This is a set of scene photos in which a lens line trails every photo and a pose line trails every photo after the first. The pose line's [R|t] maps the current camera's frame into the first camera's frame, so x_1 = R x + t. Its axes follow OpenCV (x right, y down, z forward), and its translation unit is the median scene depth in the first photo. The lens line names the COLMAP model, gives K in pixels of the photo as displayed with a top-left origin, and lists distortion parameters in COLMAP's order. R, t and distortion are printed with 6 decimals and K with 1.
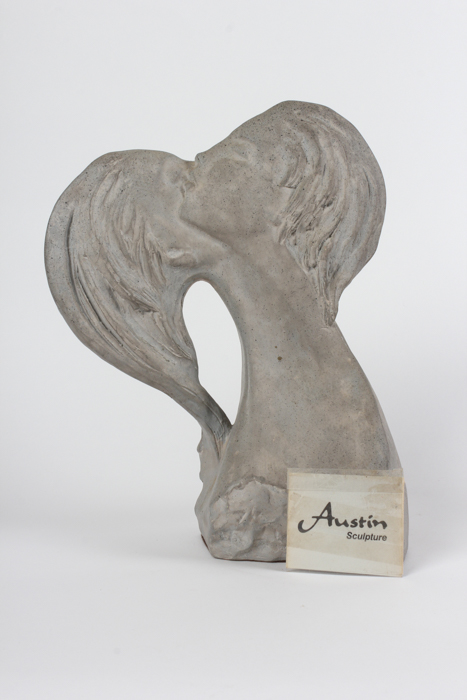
lens RADIAL K [[879.8, 0, 234.6], [0, 879.8, 350.3], [0, 0, 1]] dist [0.015349, 0.000000]
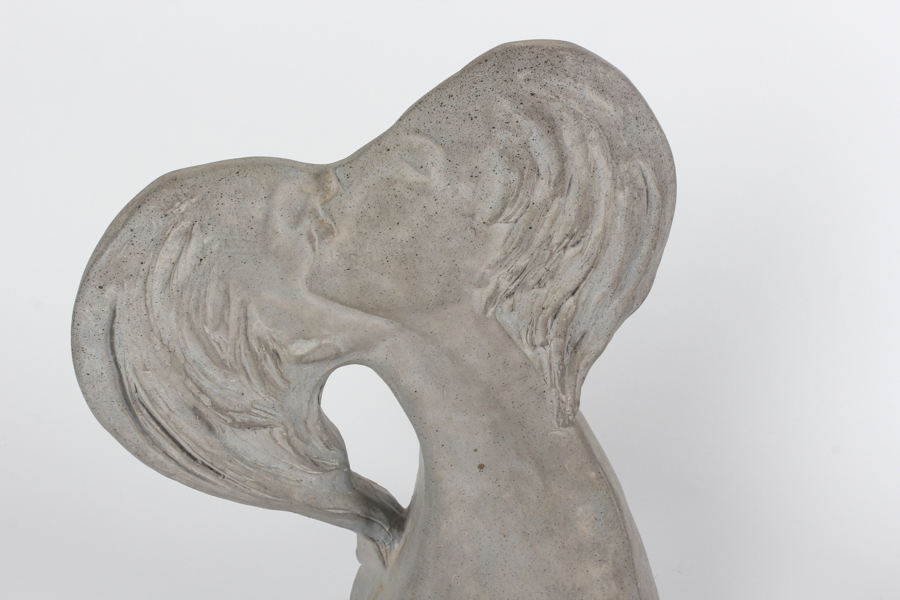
lens RADIAL K [[1197.8, 0, 447.8], [0, 1197.8, 300.1], [0, 0, 1]] dist [0.001949, 0.000000]
pose [[0.999166, -0.012524, 0.038873, -0.003675], [-0.007535, 0.878954, 0.476847, -0.505979], [-0.040140, -0.476742, 0.878126, 0.321876]]
